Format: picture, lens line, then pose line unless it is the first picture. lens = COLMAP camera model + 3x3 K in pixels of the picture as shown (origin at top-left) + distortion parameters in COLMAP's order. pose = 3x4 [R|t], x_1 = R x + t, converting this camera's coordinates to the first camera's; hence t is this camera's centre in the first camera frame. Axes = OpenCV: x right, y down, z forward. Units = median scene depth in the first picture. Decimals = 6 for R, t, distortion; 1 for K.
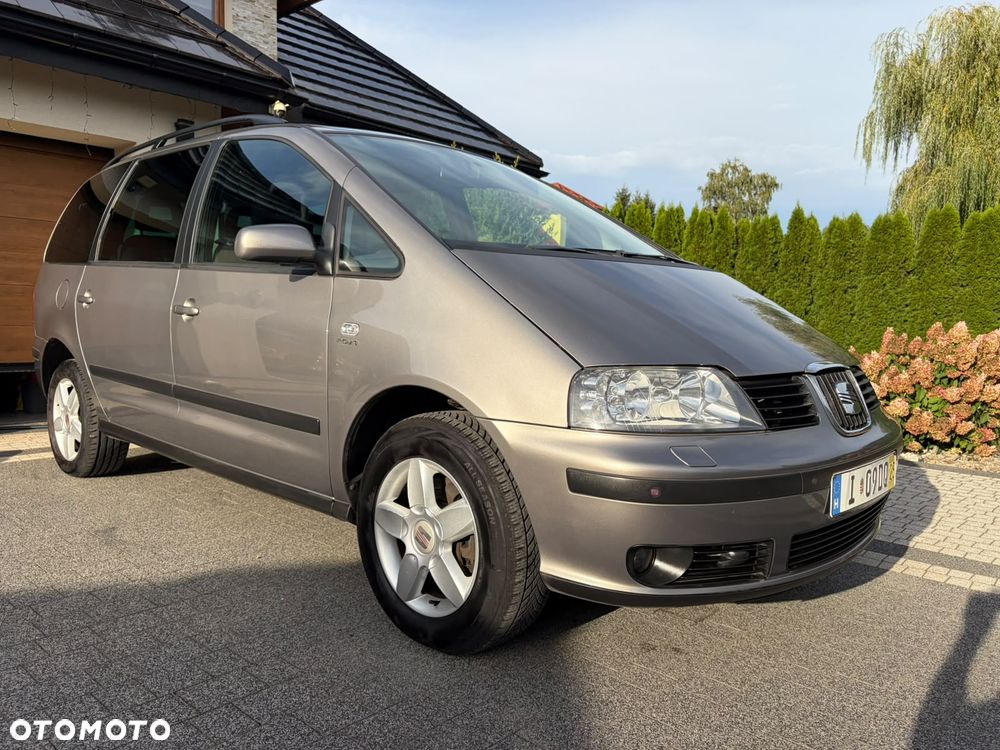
lens RADIAL K [[758.8, 0, 498.7], [0, 758.8, 380.4], [0, 0, 1]] dist [0.047697, -0.051589]
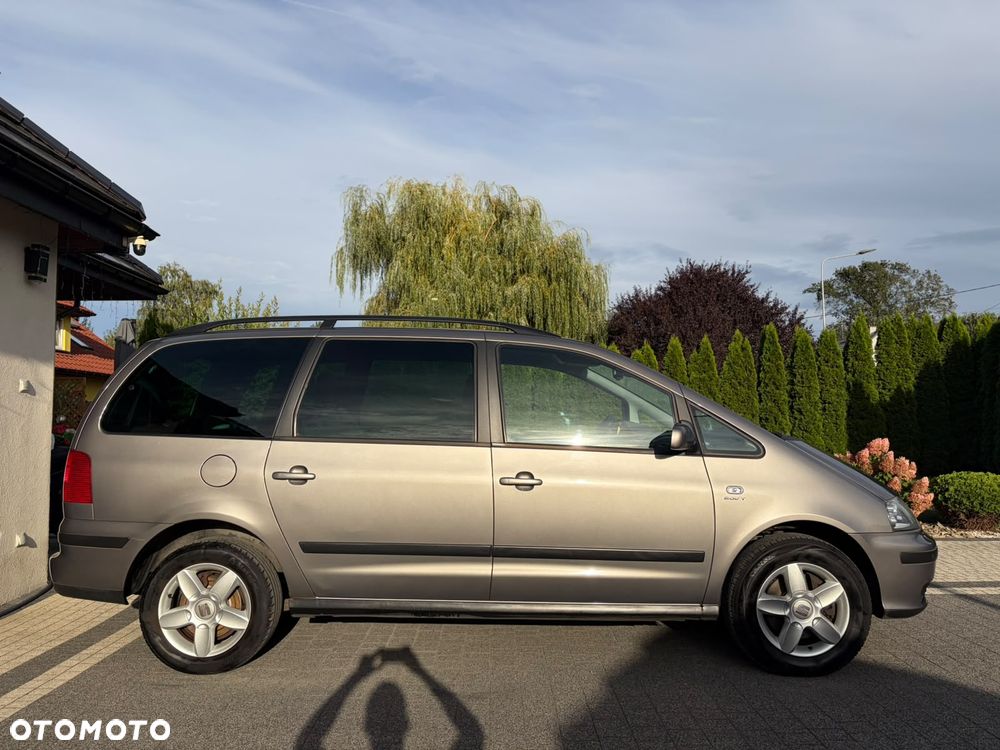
lens RADIAL K [[758.8, 0, 505.2], [0, 758.8, 375.5], [0, 0, 1]] dist [0.047697, -0.051589]
pose [[0.727339, 0.012760, 0.686160, -0.735914], [0.079998, 0.991435, -0.103237, -0.080298], [-0.681600, 0.129980, 0.720088, 0.062137]]
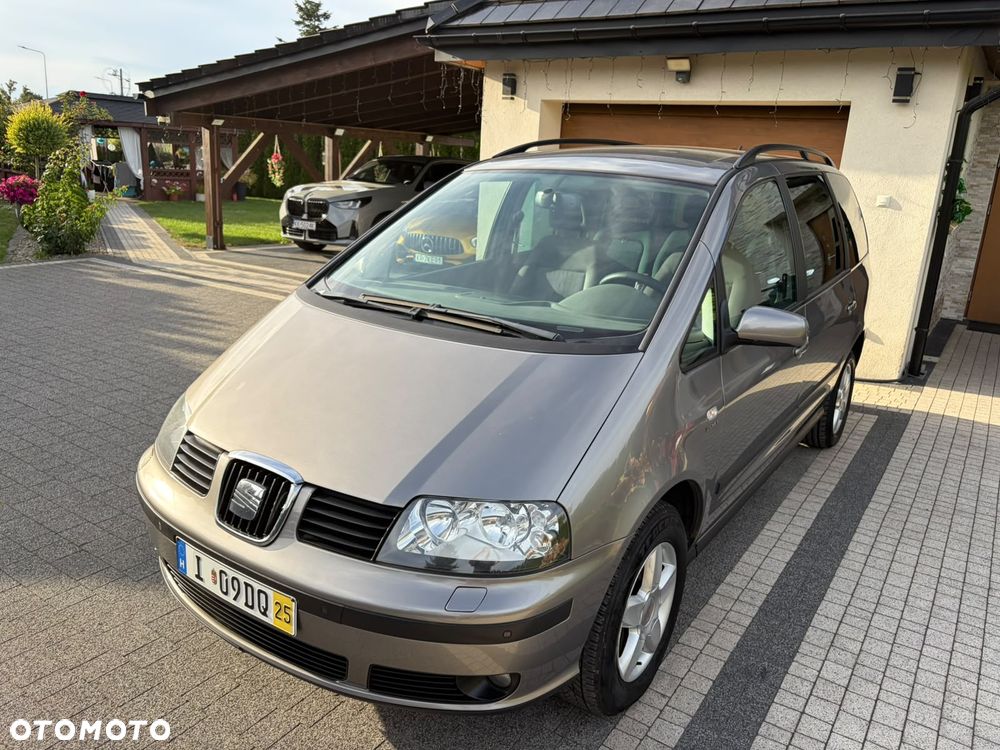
lens RADIAL K [[758.8, 0, 492.5], [0, 758.8, 369.2], [0, 0, 1]] dist [0.047697, -0.051589]
pose [[0.137696, 0.253186, -0.957568, 0.583555], [-0.133776, 0.962672, 0.235299, -0.170783], [0.981399, 0.095700, 0.166426, 0.475133]]
